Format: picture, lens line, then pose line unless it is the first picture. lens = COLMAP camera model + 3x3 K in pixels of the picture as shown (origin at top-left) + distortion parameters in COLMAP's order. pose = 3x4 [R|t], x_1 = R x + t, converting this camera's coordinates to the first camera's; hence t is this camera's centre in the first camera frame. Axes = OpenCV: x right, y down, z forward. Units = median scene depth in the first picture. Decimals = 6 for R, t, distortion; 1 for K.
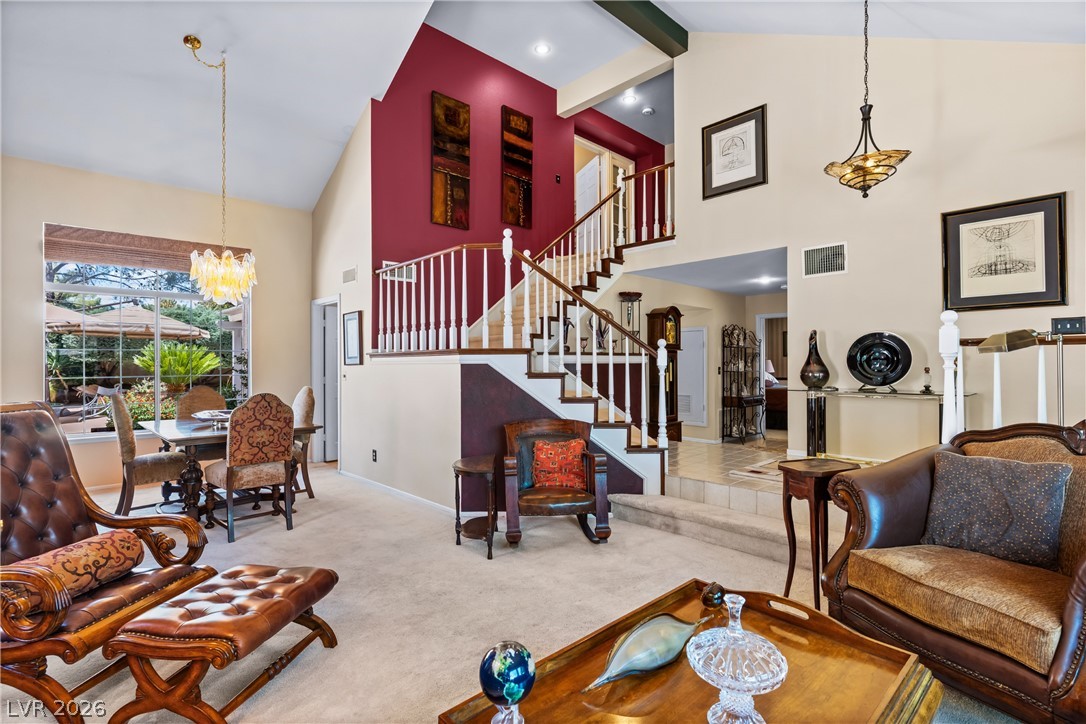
lens RADIAL K [[514.3, 0, 544.5], [0, 514.3, 361.5], [0, 0, 1]] dist [0.001828, 0.001061]
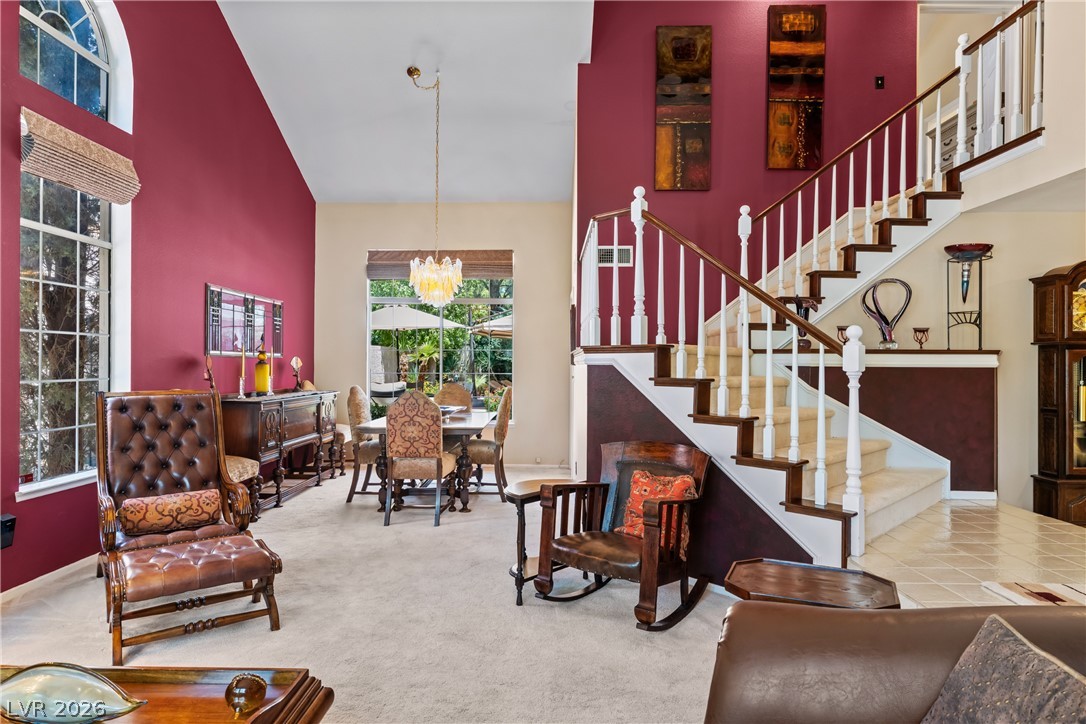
lens RADIAL K [[614.8, 0, 545.0], [0, 614.8, 362.5], [0, 0, 1]] dist [0.003799, 0.001930]
pose [[0.717006, 0.007528, -0.697027, 0.359090], [-0.006674, 0.999970, 0.003934, -0.001687], [0.697035, 0.001832, 0.717034, 0.199457]]
